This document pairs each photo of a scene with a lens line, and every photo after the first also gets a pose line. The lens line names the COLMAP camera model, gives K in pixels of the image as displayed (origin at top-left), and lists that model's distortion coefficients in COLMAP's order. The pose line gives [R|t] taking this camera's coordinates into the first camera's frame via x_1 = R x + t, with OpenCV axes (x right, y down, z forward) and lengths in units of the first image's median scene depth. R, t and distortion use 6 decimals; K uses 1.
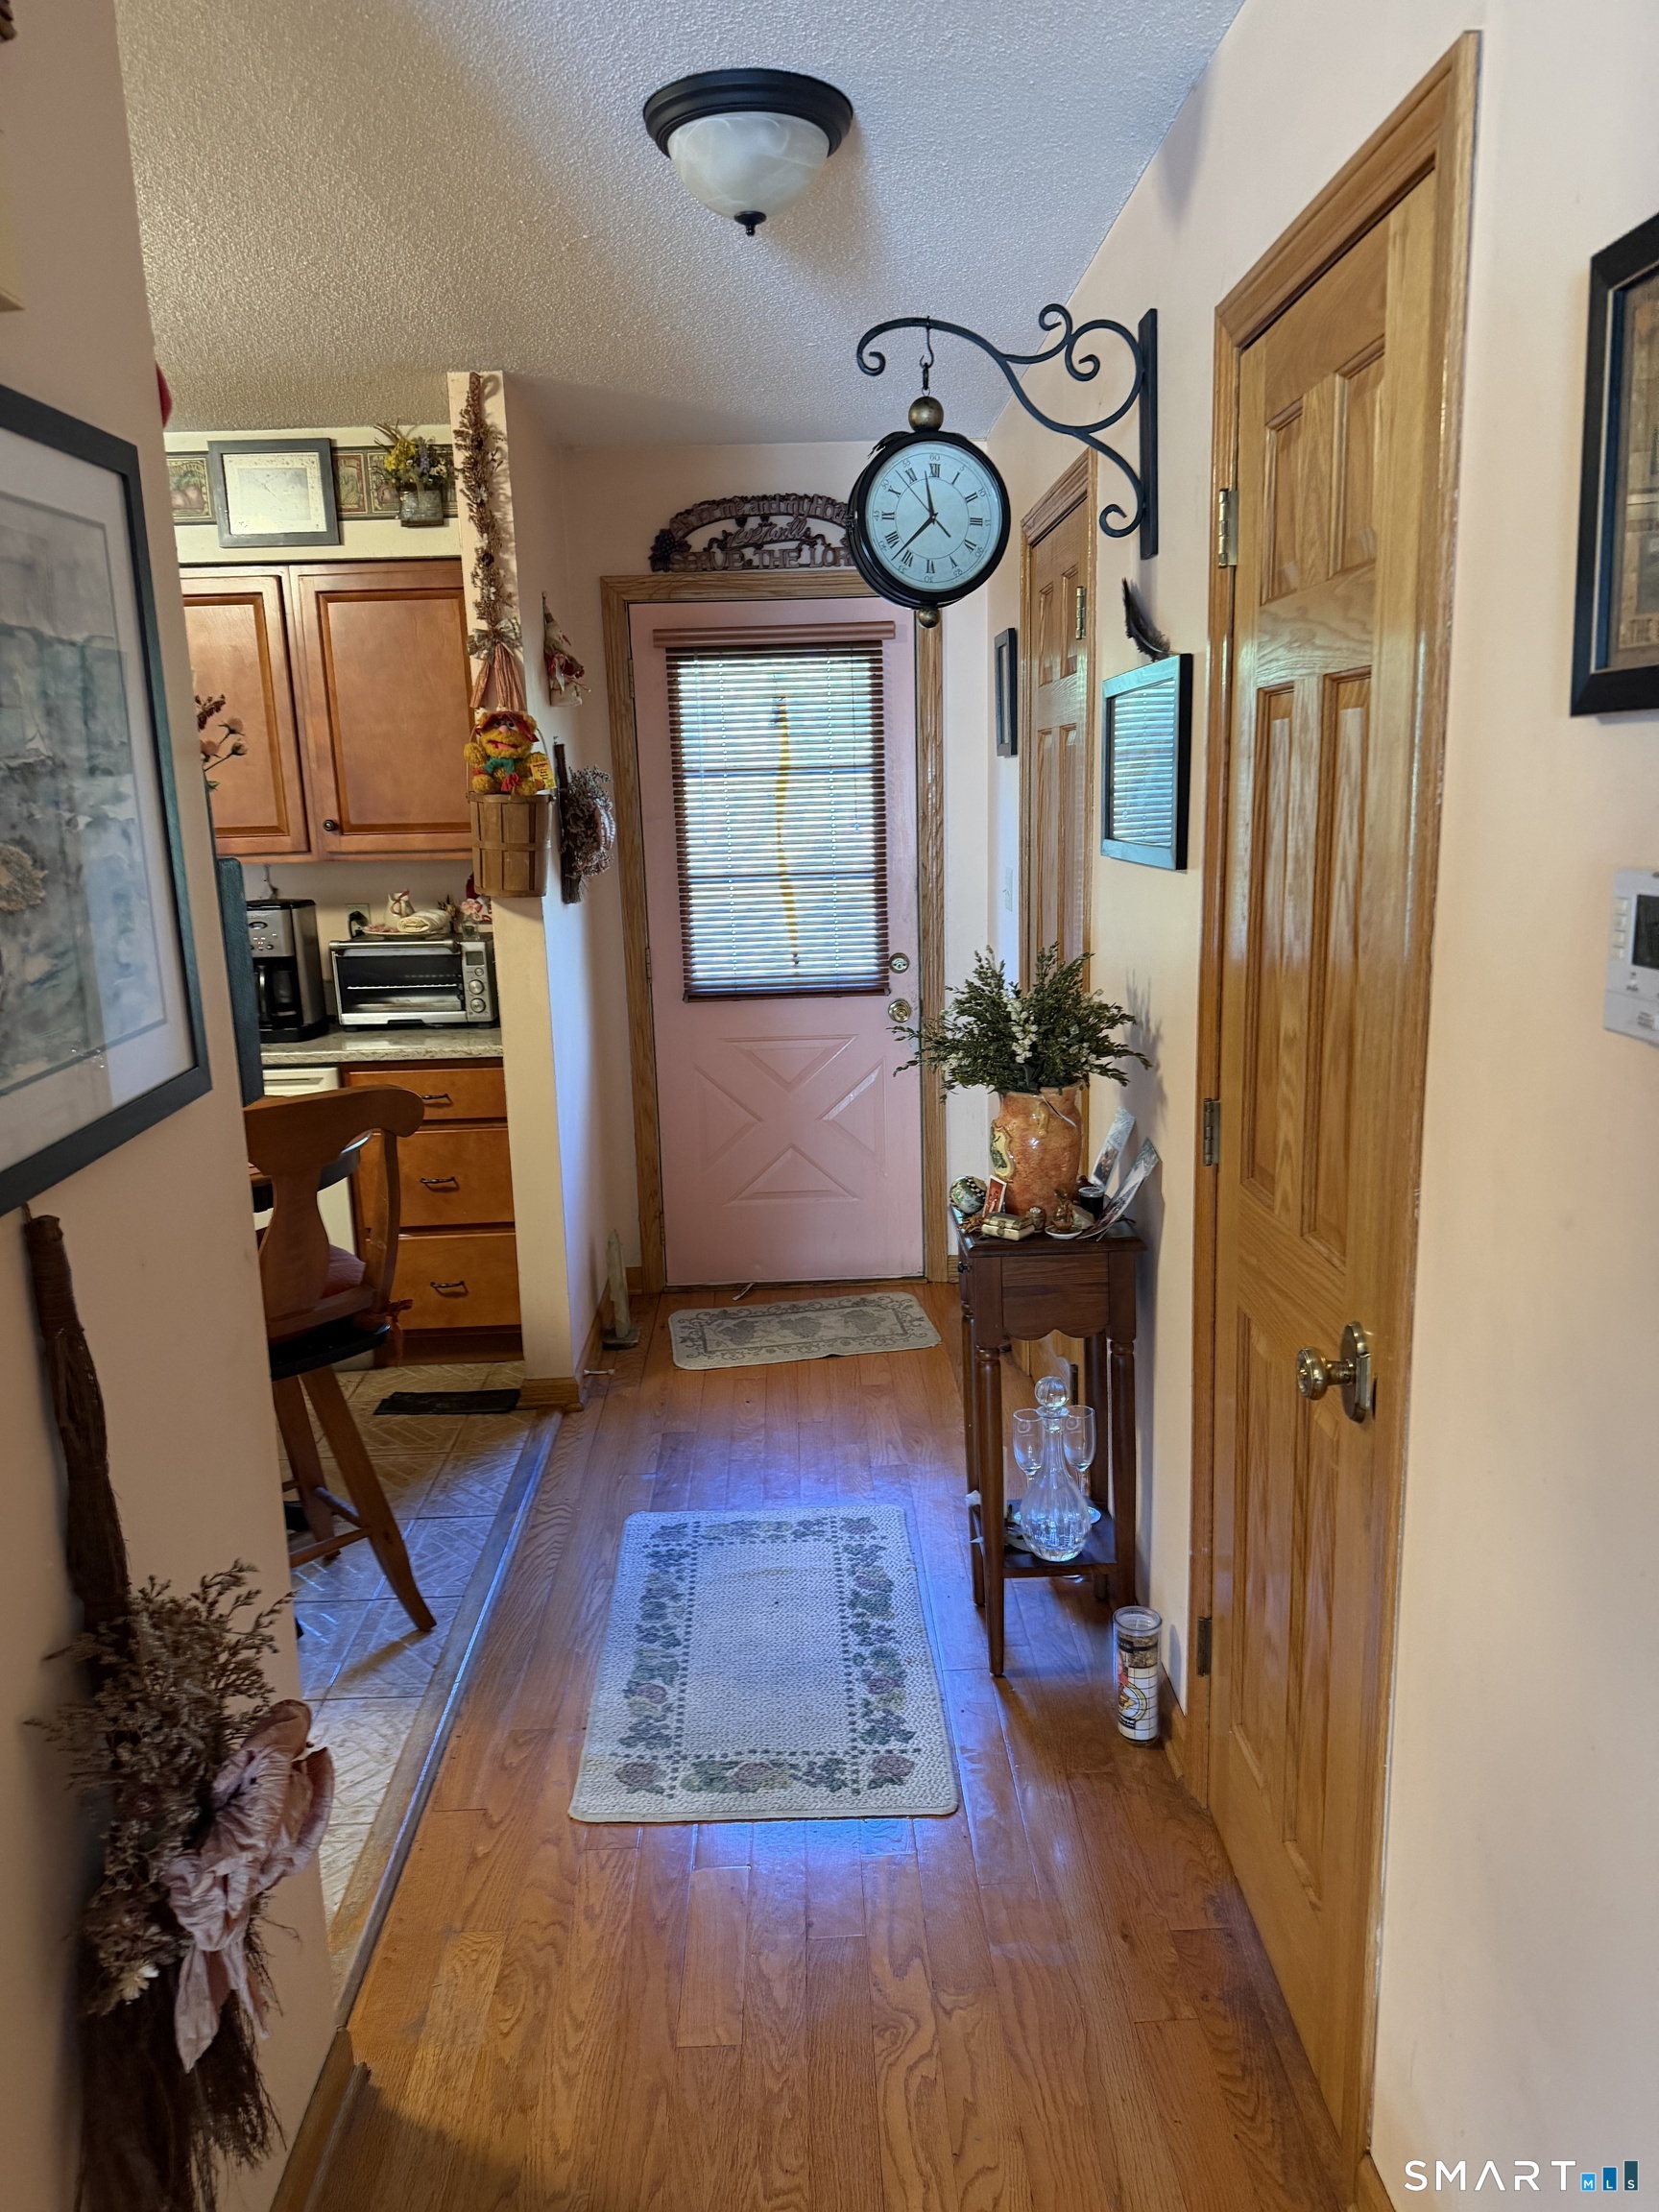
lens RADIAL K [[1573.9, 0, 840.1], [0, 1573.9, 1096.0], [0, 0, 1]] dist [0.053833, -0.057681]
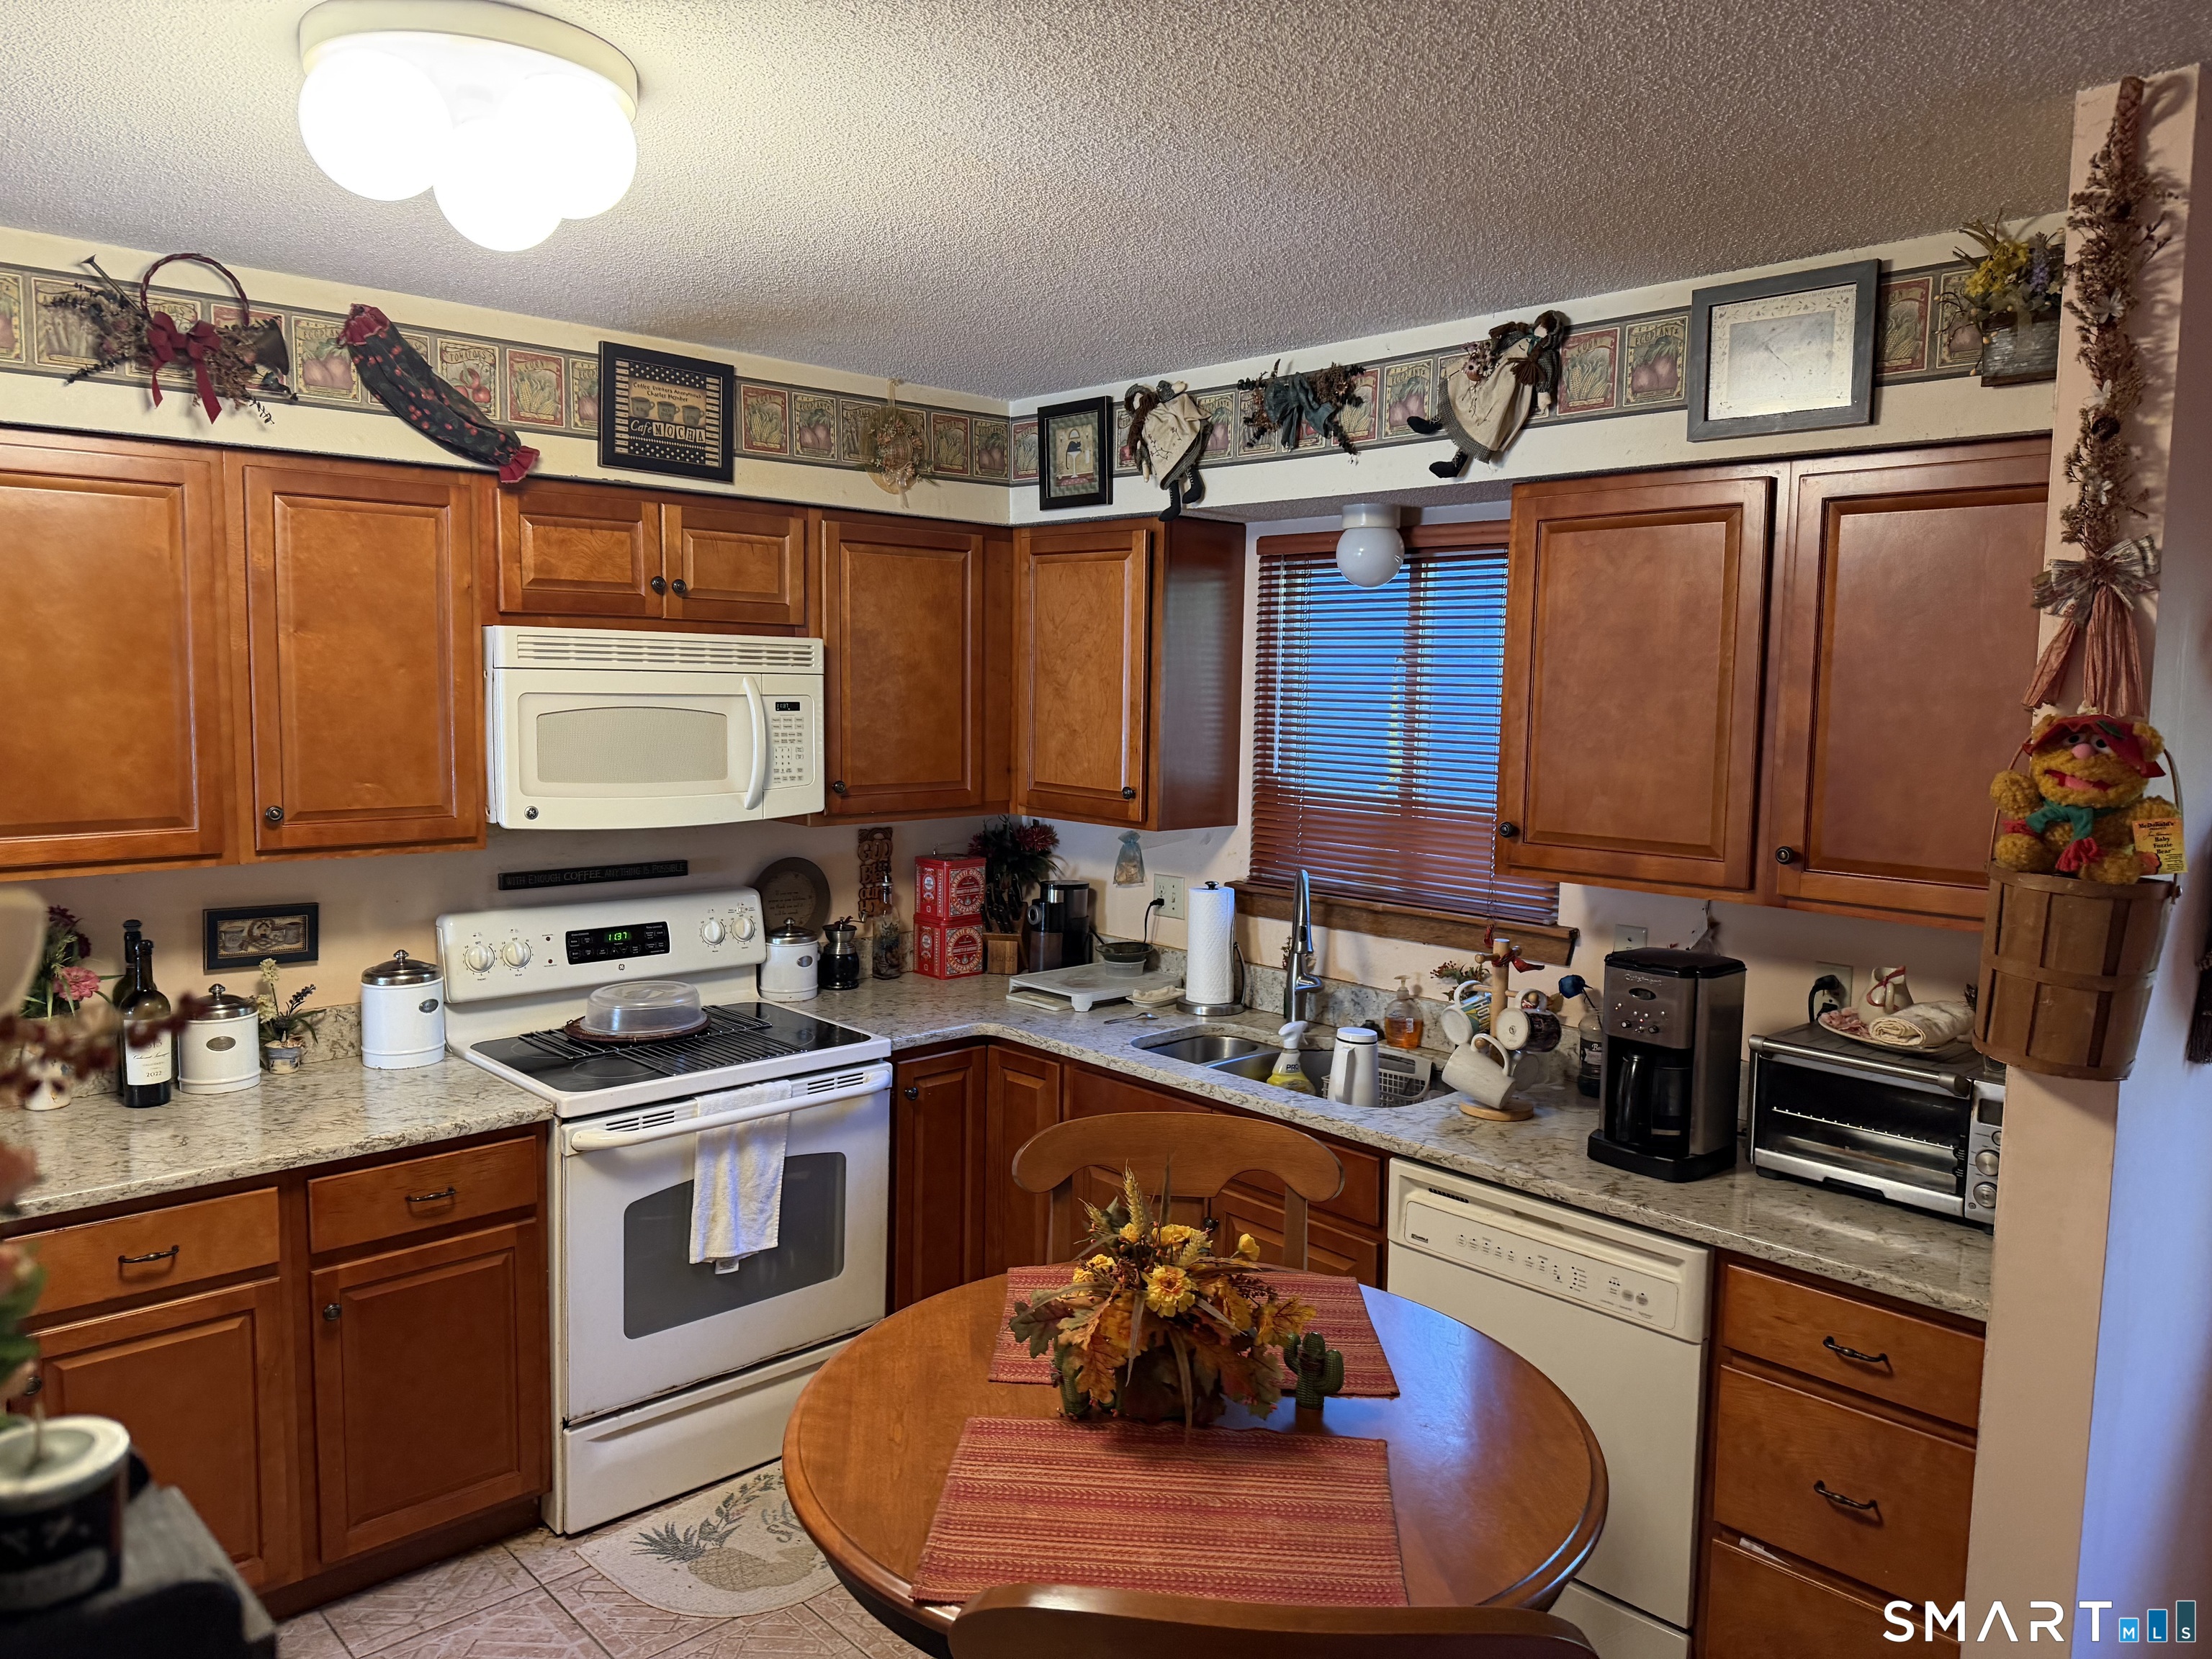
lens RADIAL K [[1573.9, 0, 1117.4], [0, 1573.9, 834.0], [0, 0, 1]] dist [0.053833, -0.057681]
pose [[0.676987, 0.115879, -0.726815, -0.043369], [-0.184214, 0.982773, -0.014897, -0.128154], [0.712568, 0.143974, 0.686672, 0.392020]]
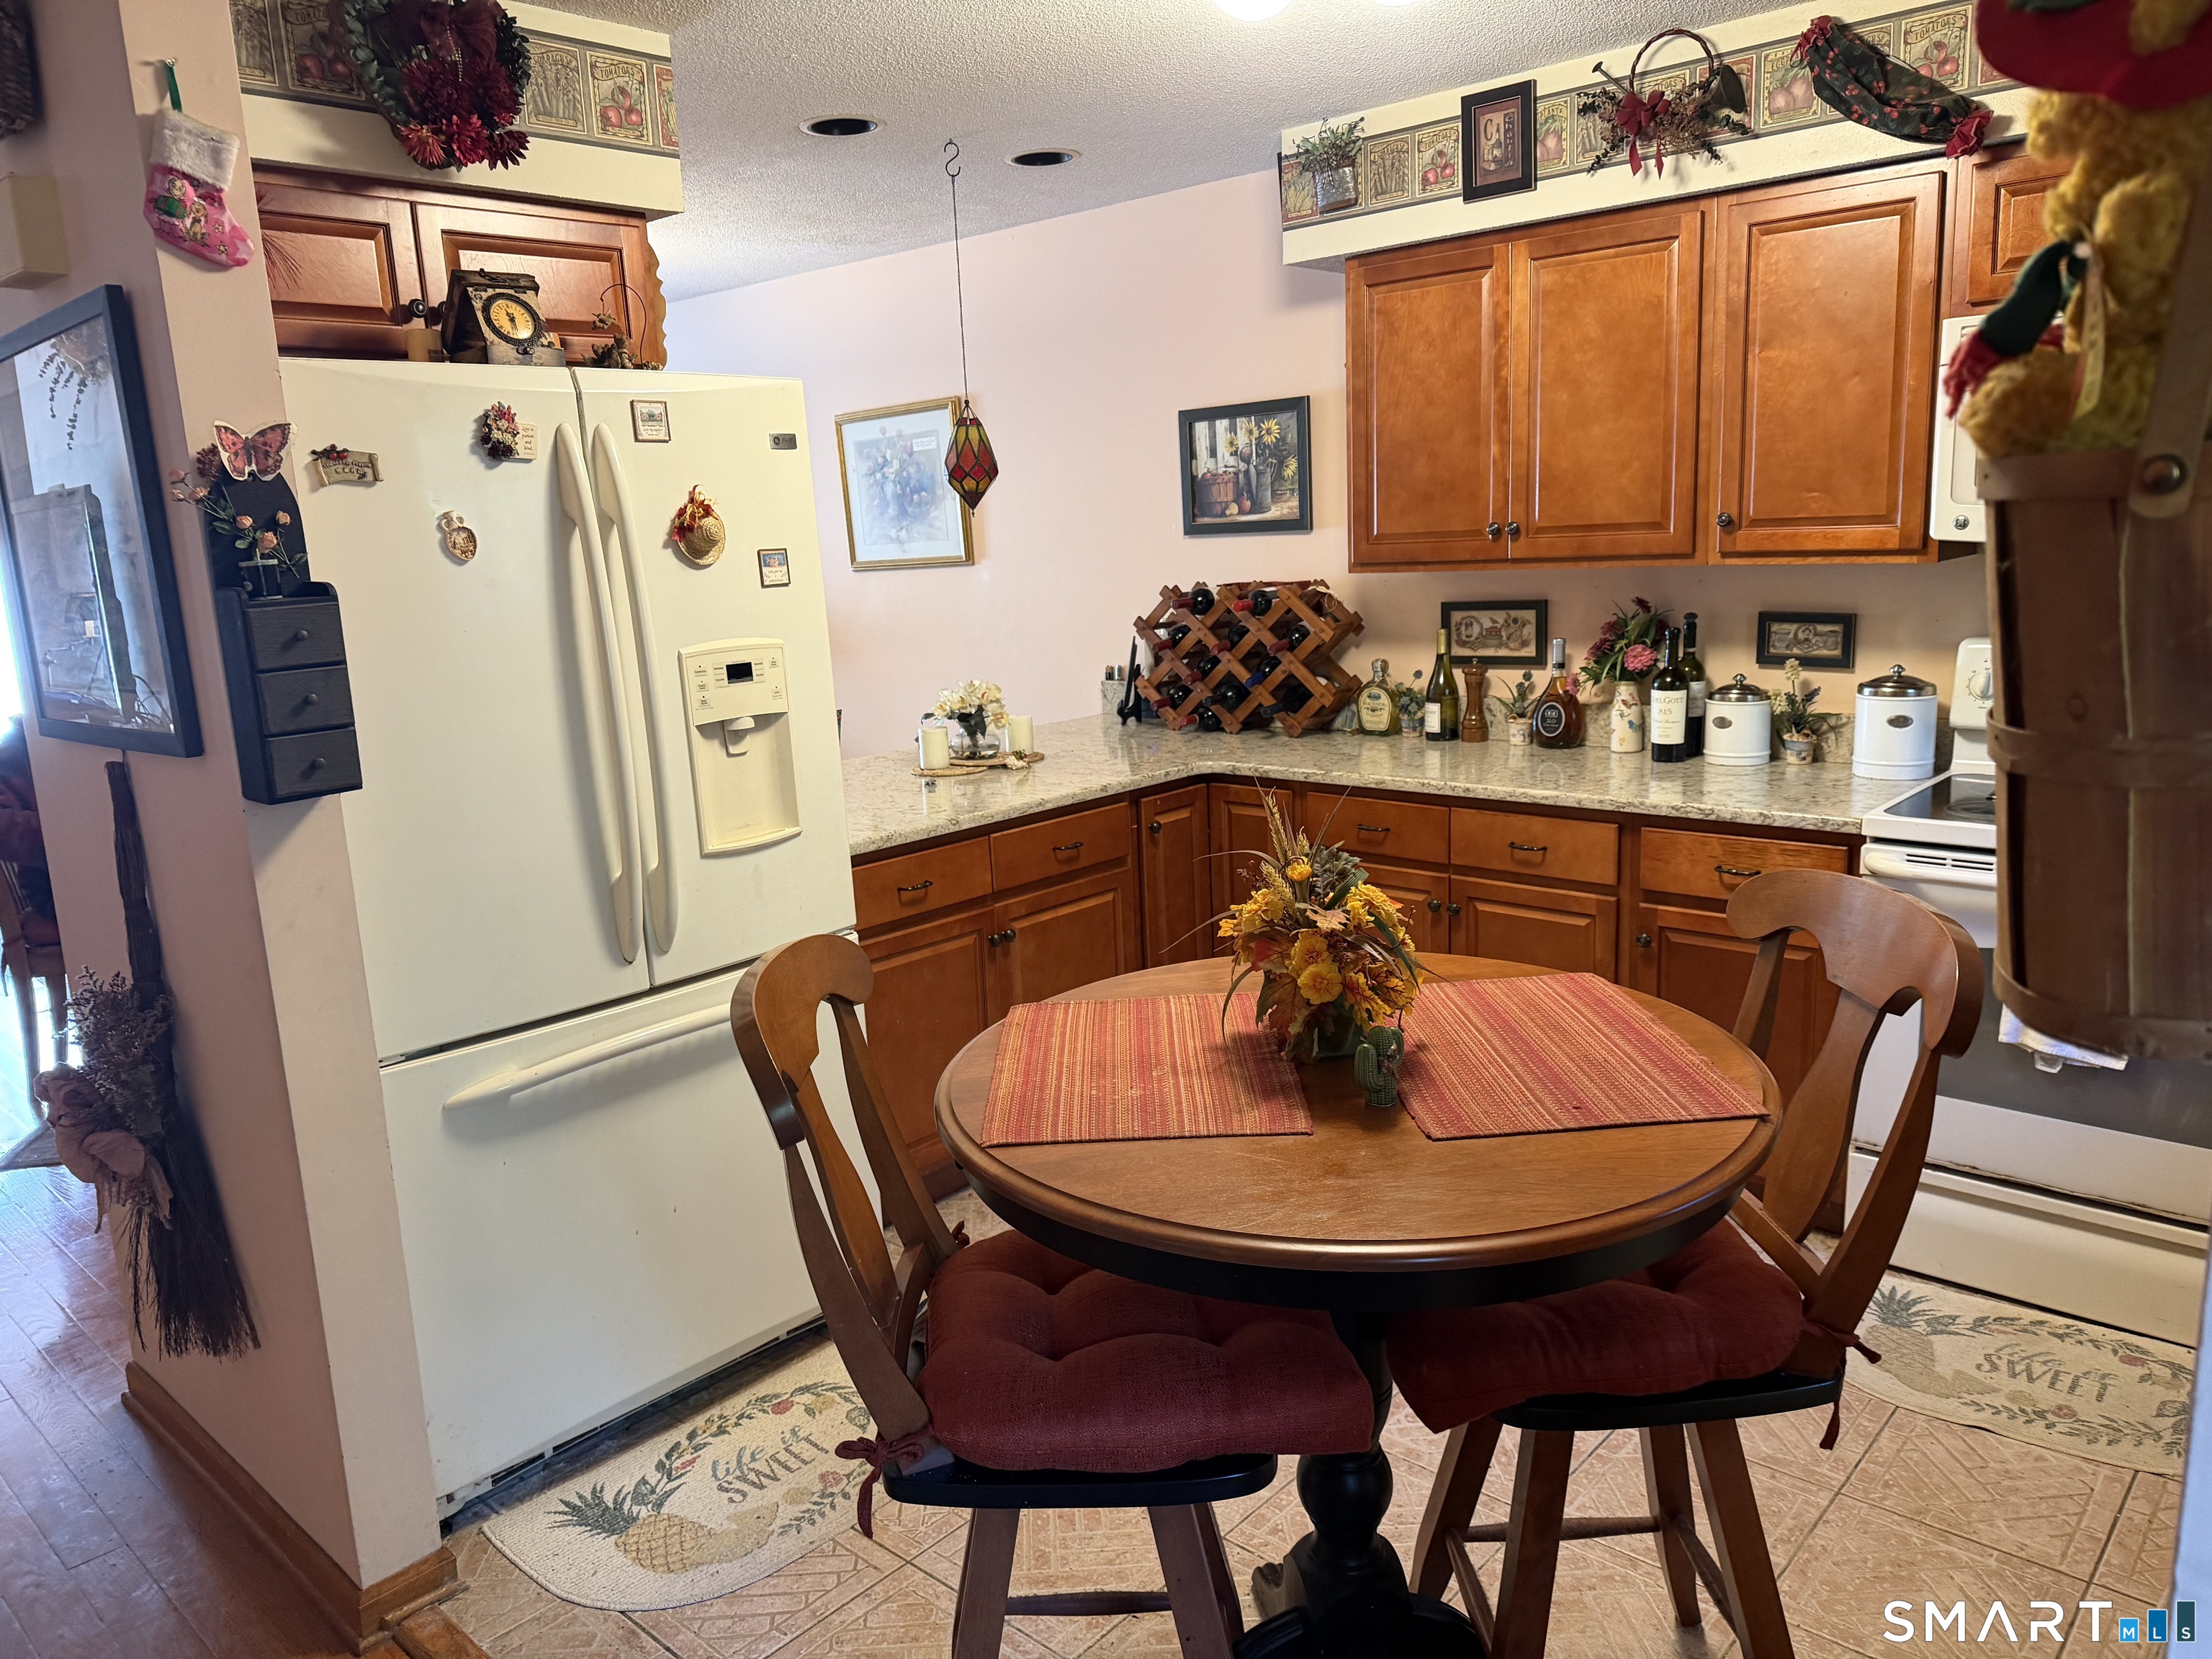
lens RADIAL K [[1573.9, 0, 1095.1], [0, 1573.9, 826.0], [0, 0, 1]] dist [0.053833, -0.057681]
pose [[-0.682779, 0.195598, -0.703957, 0.007432], [-0.088738, 0.934165, 0.345631, -0.185104], [0.725216, 0.298458, -0.620471, 0.938842]]
